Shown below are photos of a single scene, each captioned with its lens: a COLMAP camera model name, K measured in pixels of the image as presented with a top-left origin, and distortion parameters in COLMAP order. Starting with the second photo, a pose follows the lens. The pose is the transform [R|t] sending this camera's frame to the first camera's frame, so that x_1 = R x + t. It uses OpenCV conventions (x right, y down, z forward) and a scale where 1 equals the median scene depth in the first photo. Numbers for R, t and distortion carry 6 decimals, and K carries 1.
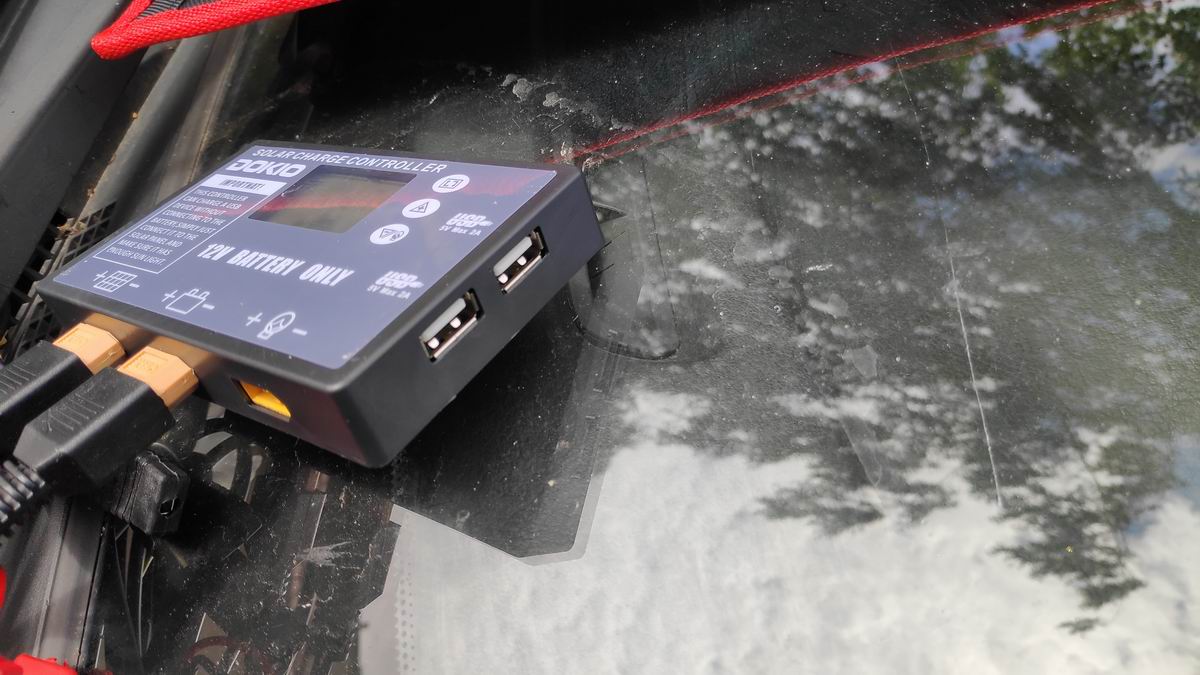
lens RADIAL K [[847.5, 0, 600.0], [0, 847.5, 337.5], [0, 0, 1]] dist [0.039071, -0.057561]
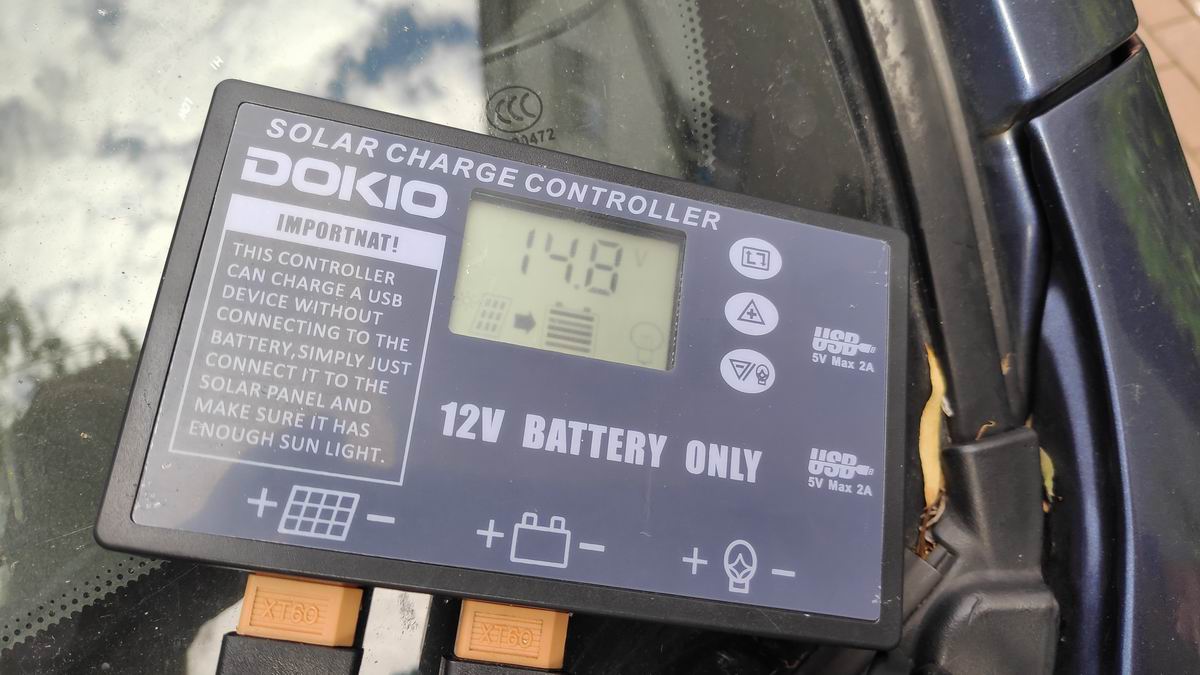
lens RADIAL K [[847.5, 0, 600.0], [0, 847.5, 337.5], [0, 0, 1]] dist [0.039071, -0.057561]
pose [[0.785925, -0.297648, 0.541967, -0.722936], [-0.070649, 0.827544, 0.556938, -0.539550], [-0.614273, -0.476001, 0.629359, 0.559269]]
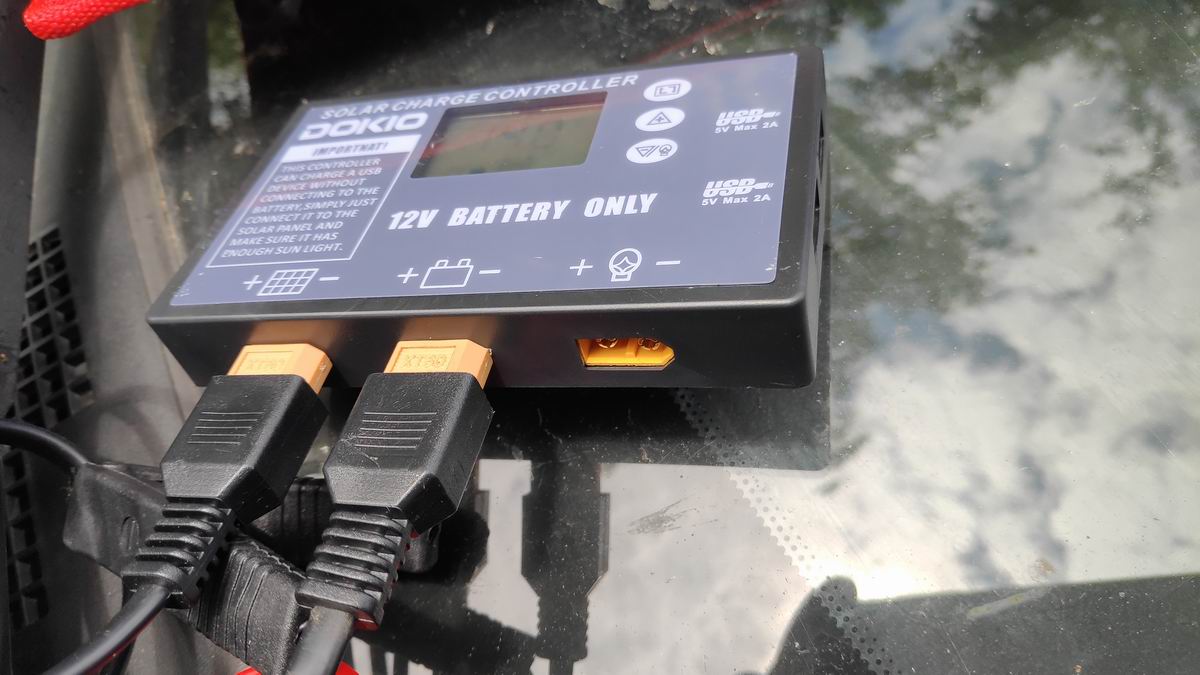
lens RADIAL K [[847.5, 0, 600.0], [0, 847.5, 337.5], [0, 0, 1]] dist [0.039071, -0.057561]
pose [[0.928875, -0.234963, 0.286328, -0.552405], [0.223798, 0.972001, 0.071611, -0.008035], [-0.295137, -0.002438, 0.955452, 0.164465]]
